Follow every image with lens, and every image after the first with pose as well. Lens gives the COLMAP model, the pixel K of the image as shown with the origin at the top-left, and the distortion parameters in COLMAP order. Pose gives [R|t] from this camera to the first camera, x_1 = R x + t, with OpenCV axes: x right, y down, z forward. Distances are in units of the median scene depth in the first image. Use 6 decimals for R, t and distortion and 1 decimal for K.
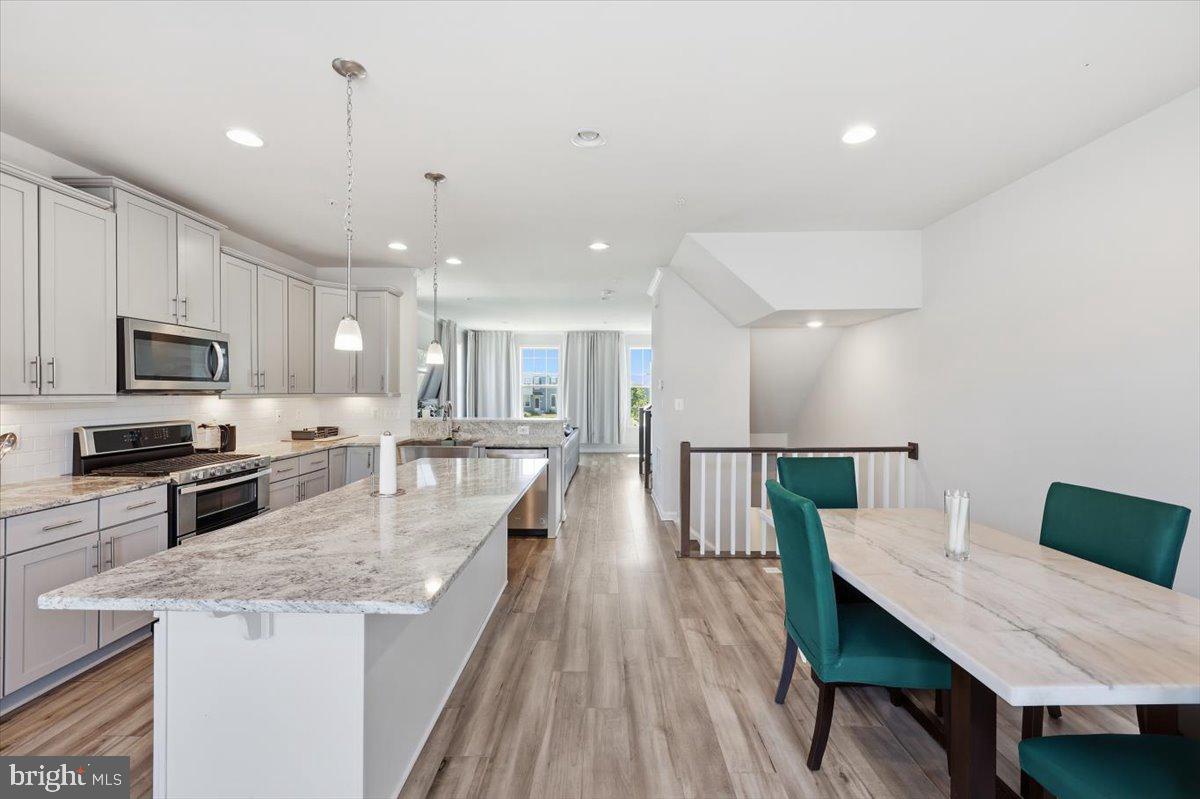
lens RADIAL K [[490.2, 0, 594.9], [0, 490.2, 396.3], [0, 0, 1]] dist [-0.002764, 0.000715]
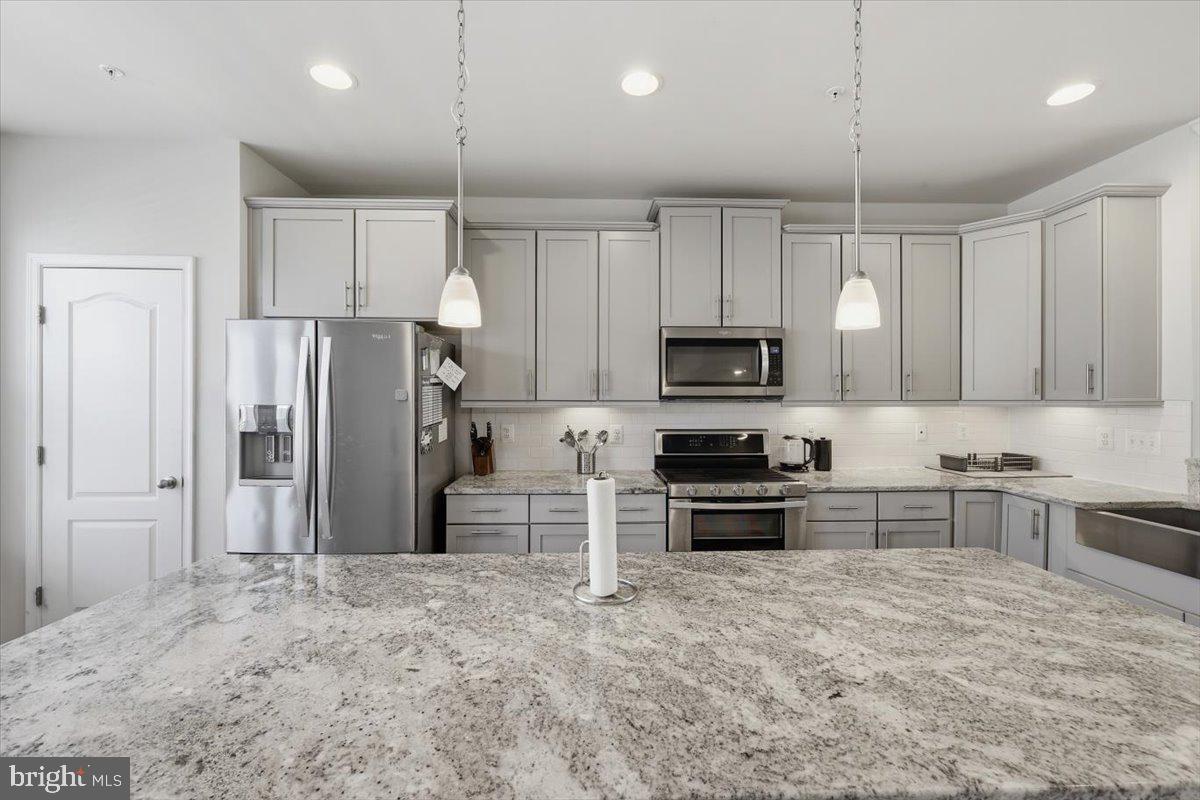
lens RADIAL K [[490.2, 0, 603.6], [0, 490.2, 400.5], [0, 0, 1]] dist [-0.002764, 0.000715]
pose [[0.052454, 0.000032, -0.998623, 0.064464], [-0.009137, 0.999958, -0.000448, -0.001891], [0.998582, 0.009148, 0.052452, 0.640263]]
